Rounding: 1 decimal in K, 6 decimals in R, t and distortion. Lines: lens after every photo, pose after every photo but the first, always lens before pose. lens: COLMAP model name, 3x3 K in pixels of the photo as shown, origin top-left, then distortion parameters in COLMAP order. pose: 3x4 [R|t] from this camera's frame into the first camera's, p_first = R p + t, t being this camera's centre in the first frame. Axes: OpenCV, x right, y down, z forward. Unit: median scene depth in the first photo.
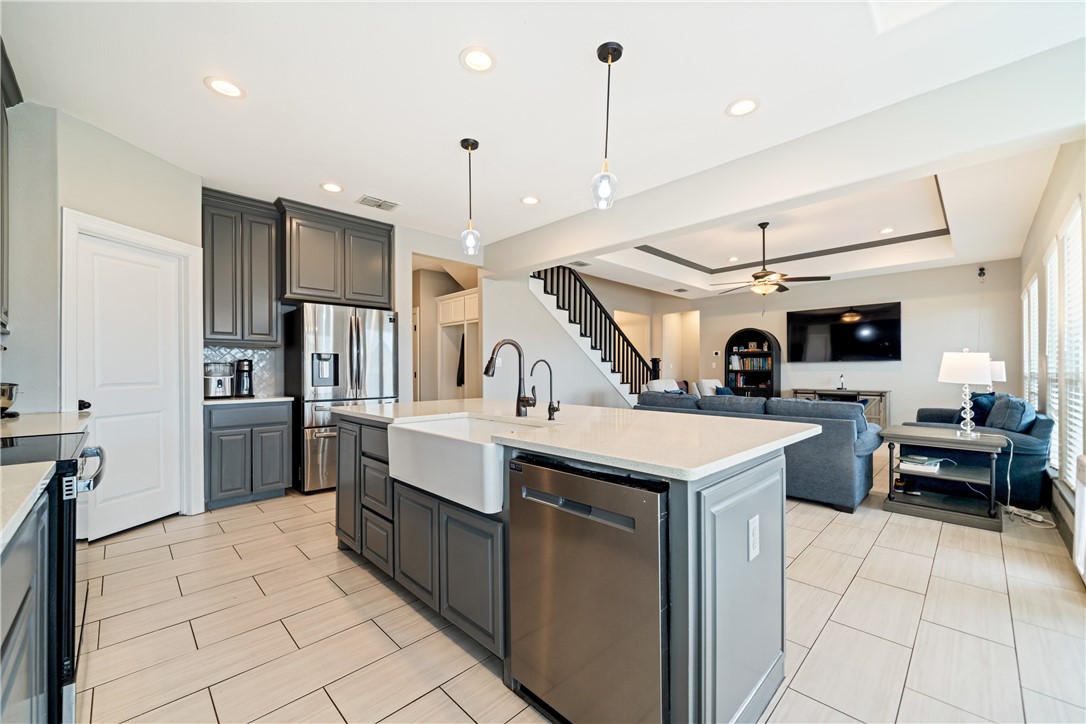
lens RADIAL K [[424.3, 0, 540.5], [0, 424.3, 368.6], [0, 0, 1]] dist [-0.000691, 0.000313]
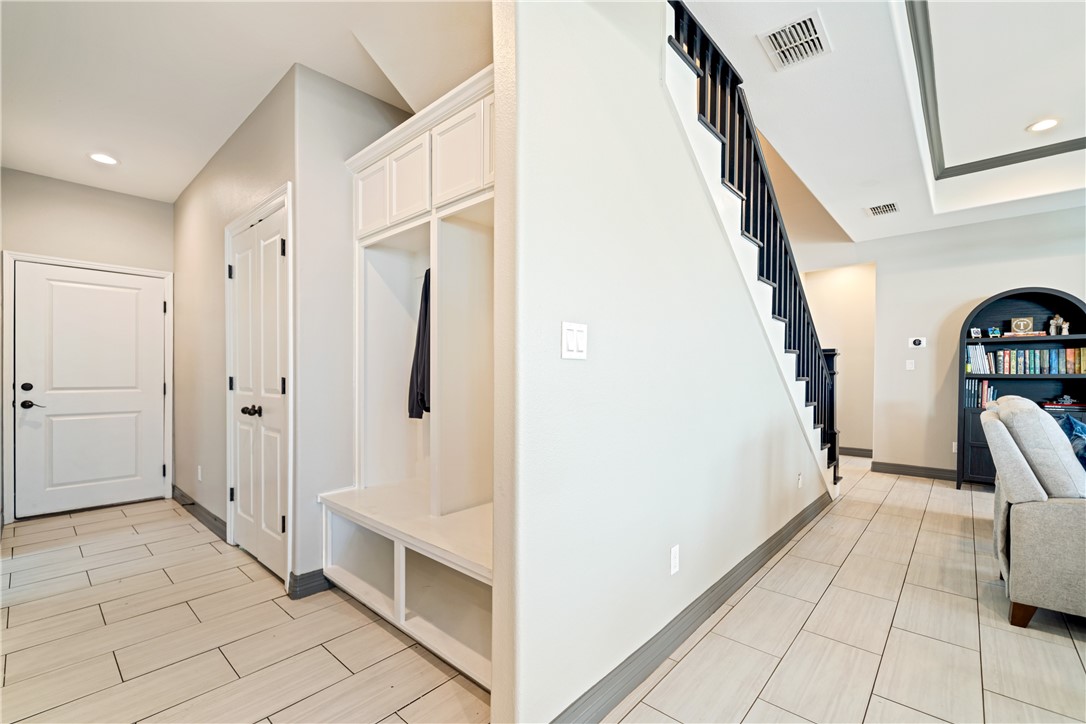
lens RADIAL K [[472.0, 0, 545.7], [0, 472.0, 378.9], [0, 0, 1]] dist [0.001959, 0.000734]
pose [[0.997692, 0.004536, 0.067750, -0.090647], [-0.005885, 0.999788, 0.019735, 0.000986], [-0.067646, -0.020088, 0.997507, 0.495121]]
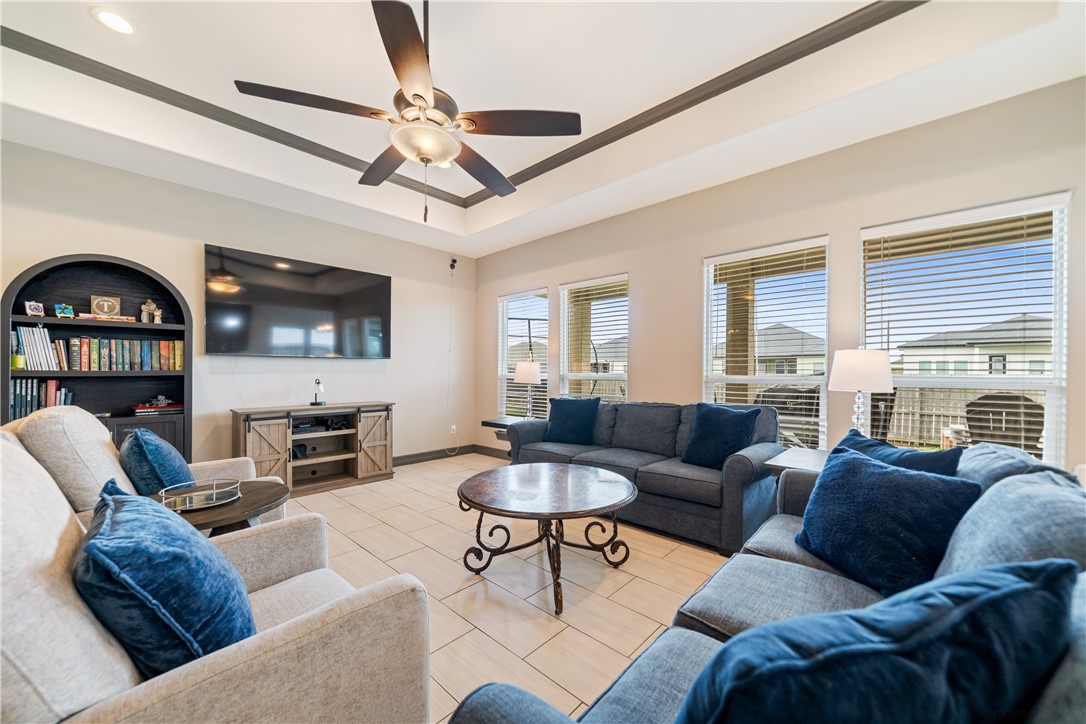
lens RADIAL K [[401.1, 0, 541.3], [0, 401.1, 369.5], [0, 0, 1]] dist [-0.001668, -0.000517]
pose [[-0.054381, 0.003603, 0.998514, 0.129956], [-0.005868, 0.999975, -0.003928, 0.000951], [-0.998503, -0.006073, -0.054358, 0.646067]]
